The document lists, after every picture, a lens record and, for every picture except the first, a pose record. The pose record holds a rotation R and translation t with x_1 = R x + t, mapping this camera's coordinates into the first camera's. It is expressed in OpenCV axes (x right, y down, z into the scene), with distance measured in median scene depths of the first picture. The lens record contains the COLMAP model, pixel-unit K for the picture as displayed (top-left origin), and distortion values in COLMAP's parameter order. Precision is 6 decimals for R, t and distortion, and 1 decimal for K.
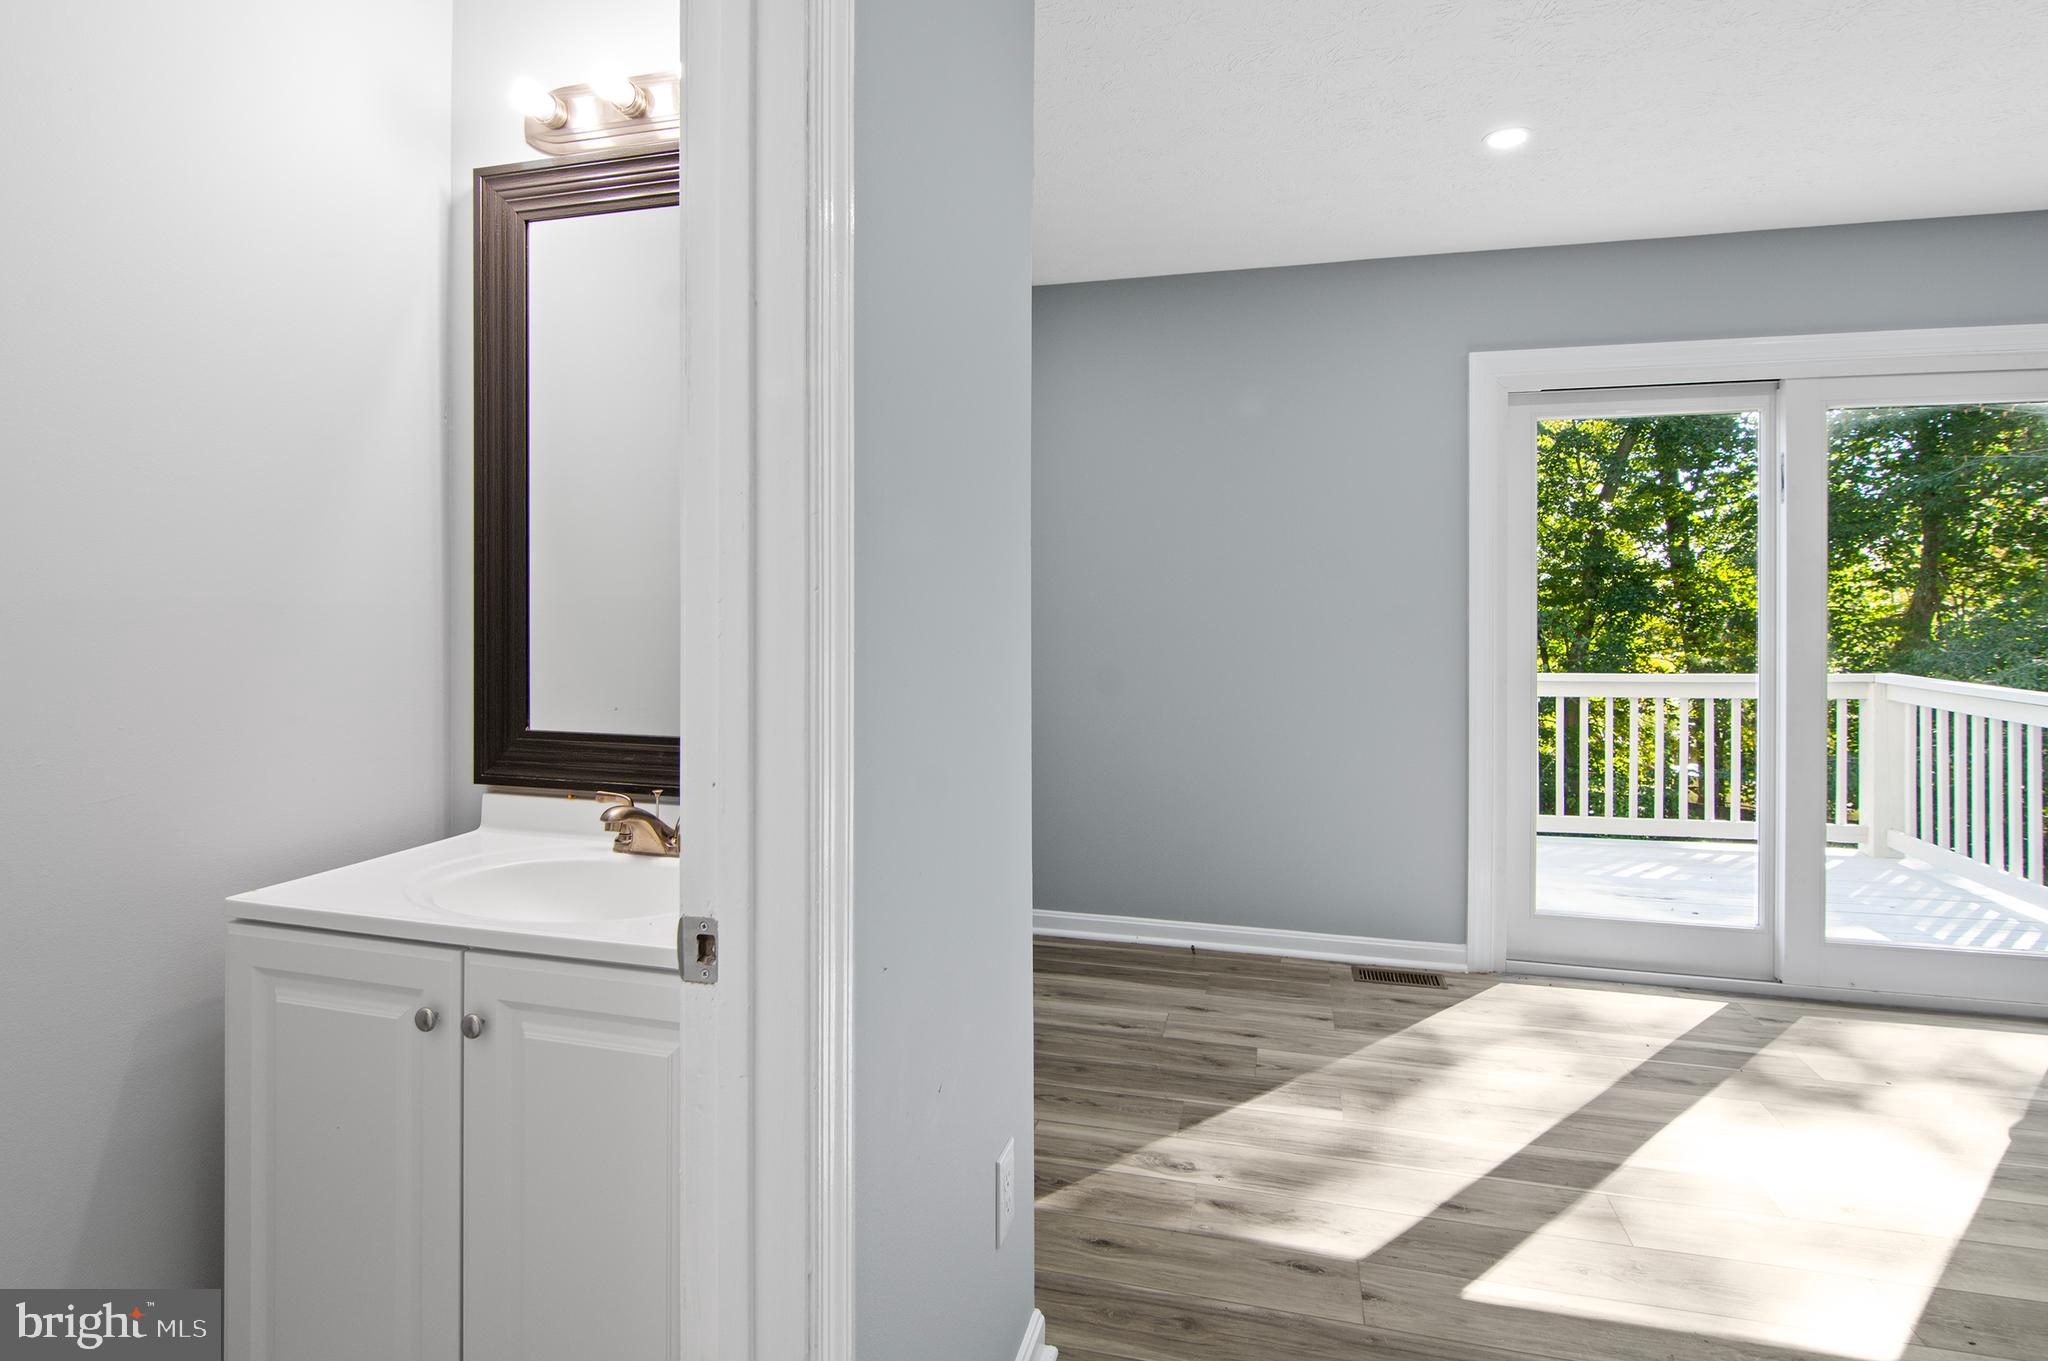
lens RADIAL K [[1022.0, 0, 1009.4], [0, 1022.0, 614.1], [0, 0, 1]] dist [-0.003683, -0.004282]
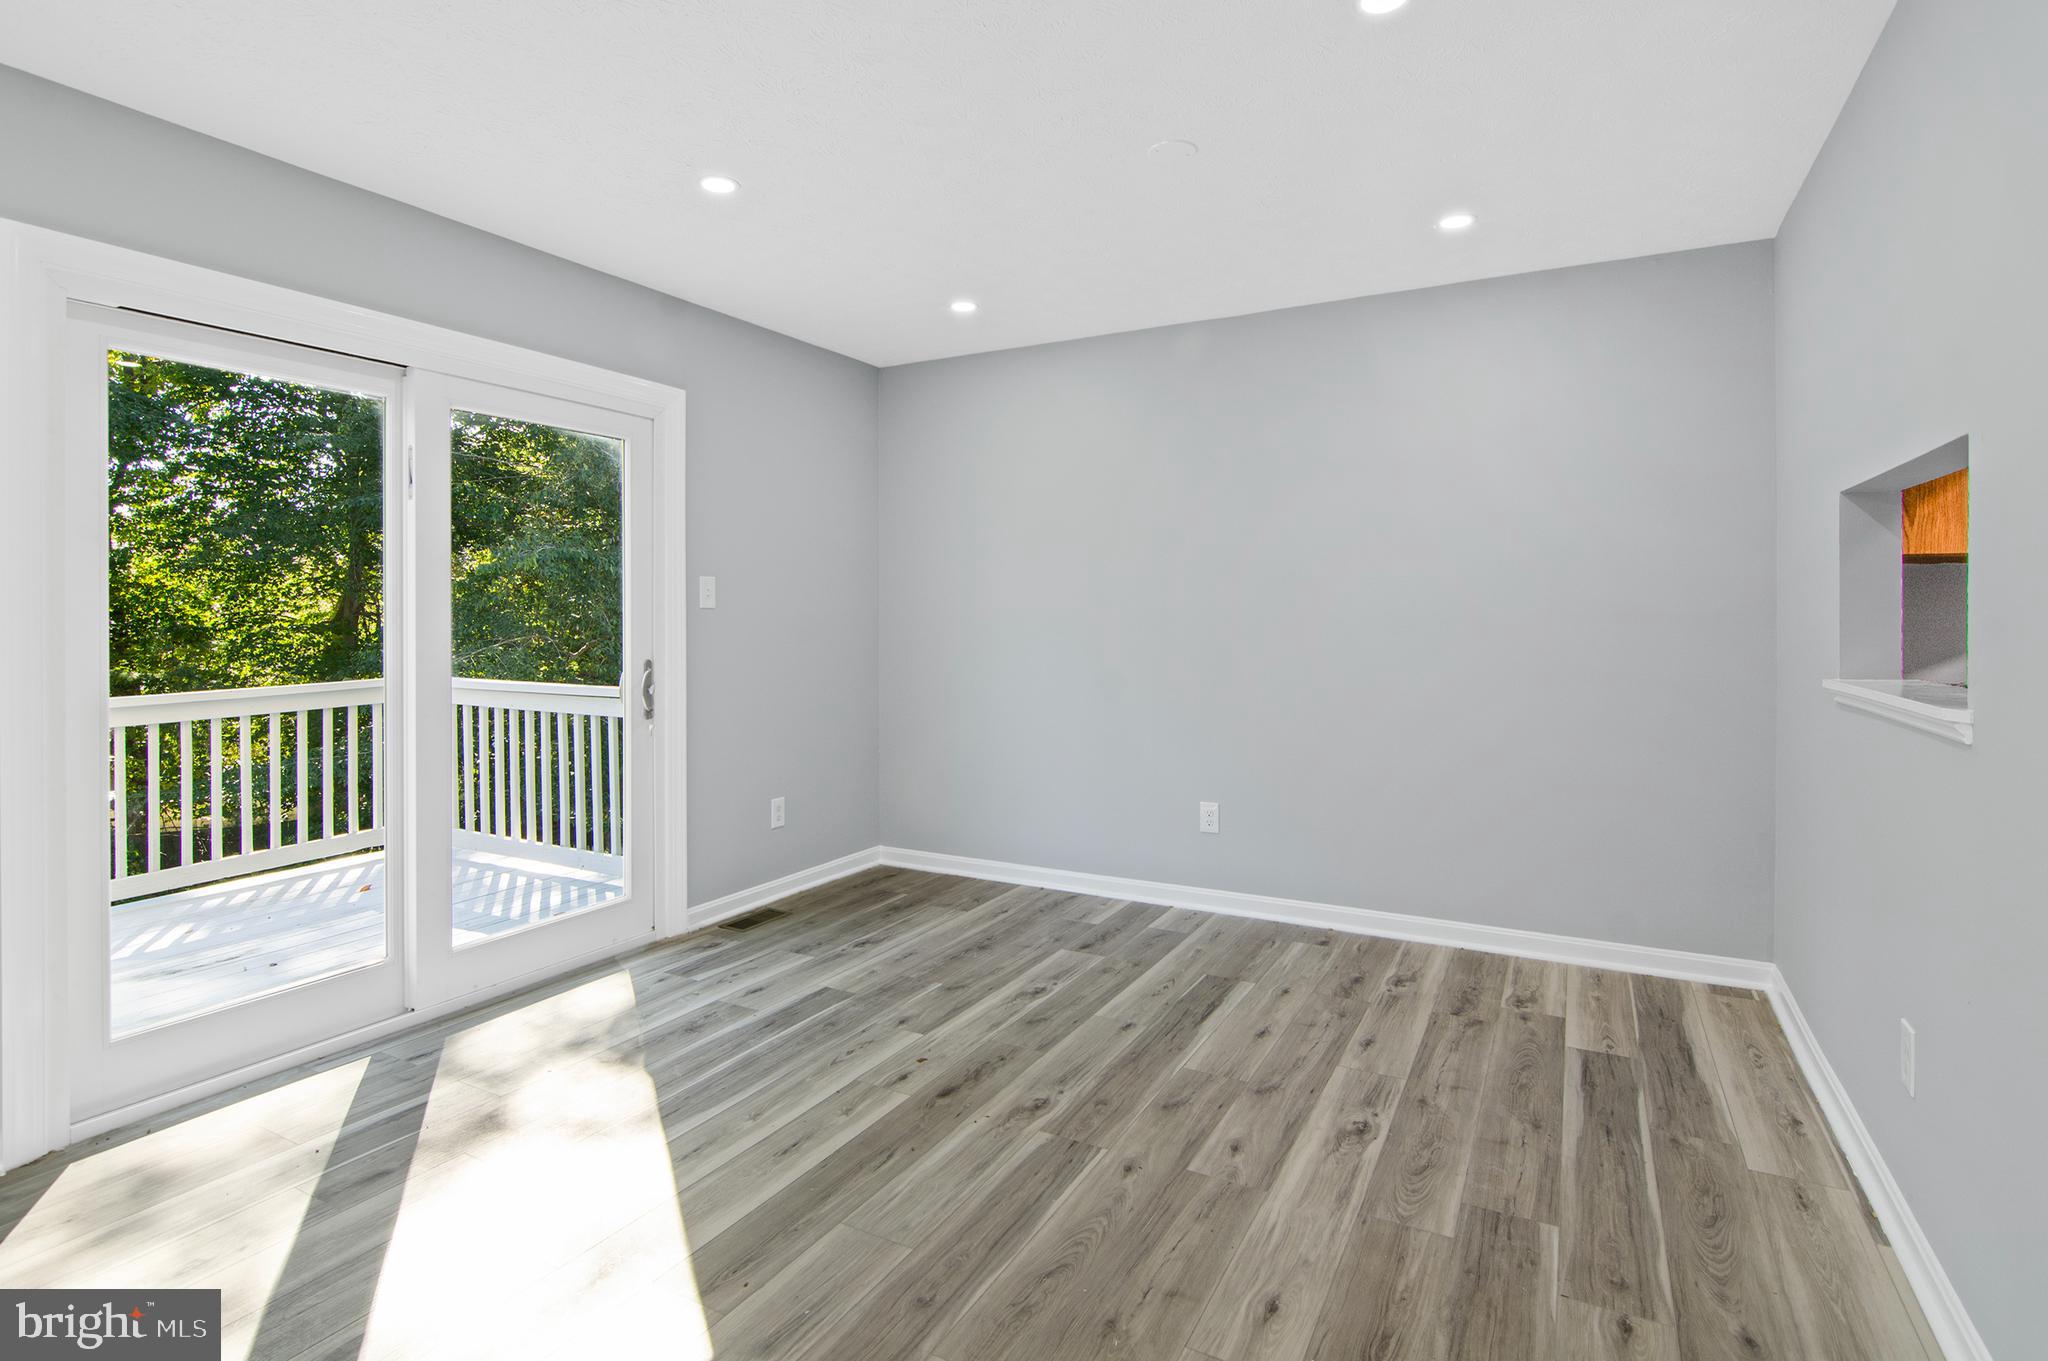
lens RADIAL K [[1022.0, 0, 1009.4], [0, 1022.0, 614.1], [0, 0, 1]] dist [-0.003683, -0.004282]
pose [[0.241964, 0.001251, 0.970284, -0.017547], [0.006501, 0.999975, -0.002911, 0.003954], [-0.970263, 0.007012, 0.241950, 0.235459]]
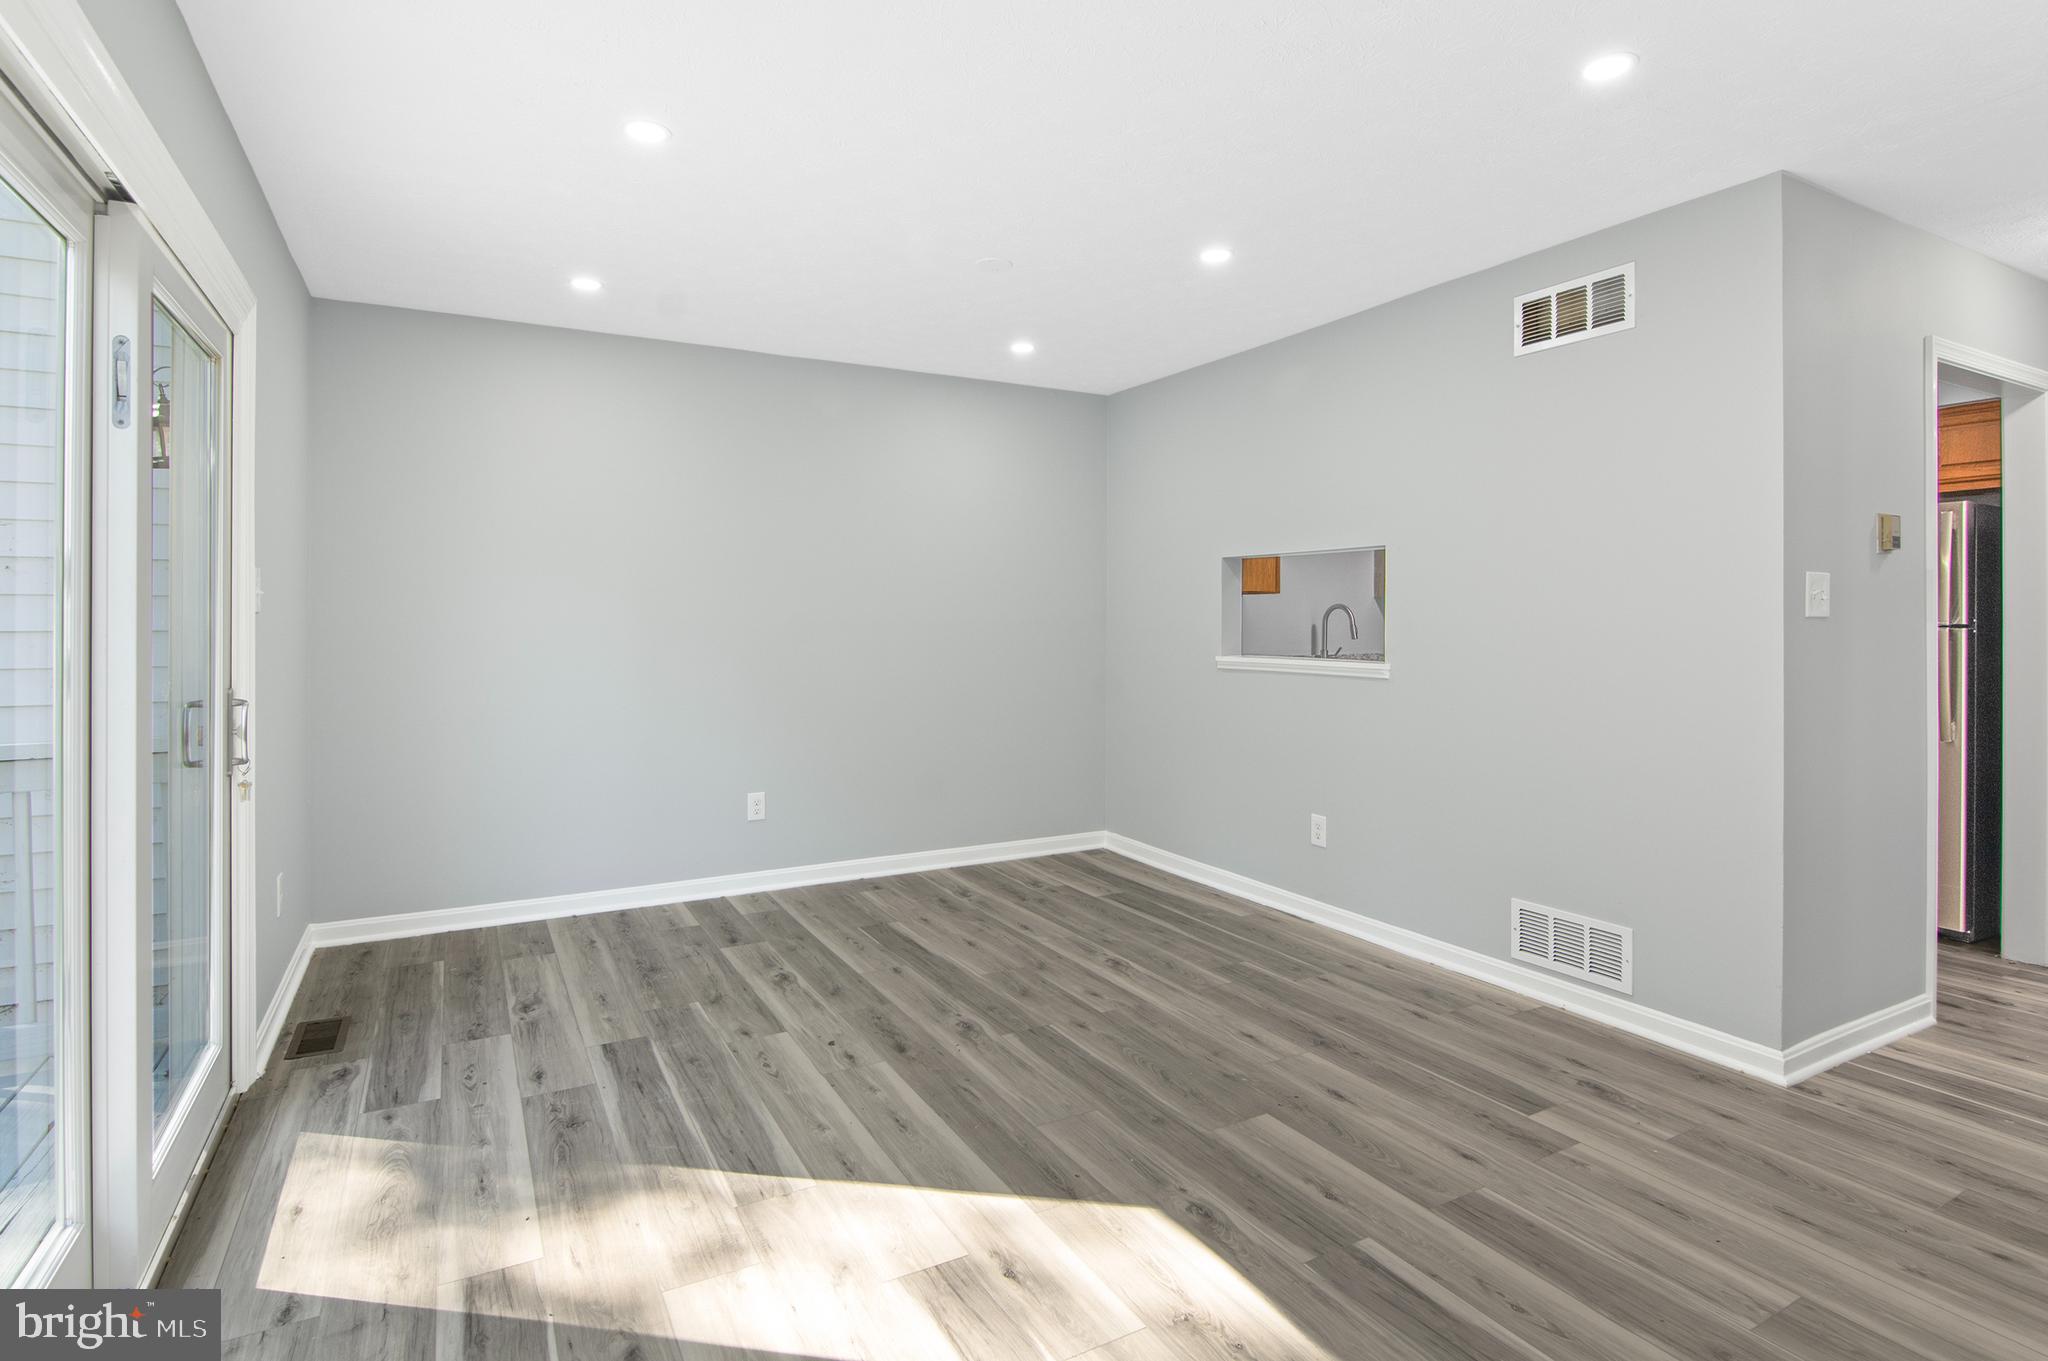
lens RADIAL K [[1022.0, 0, 1009.4], [0, 1022.0, 614.1], [0, 0, 1]] dist [-0.003683, -0.004282]
pose [[-0.689686, 0.003119, 0.724102, 0.028005], [0.003642, 0.999993, -0.000839, -0.005394], [-0.724099, 0.002059, -0.689692, 1.026241]]
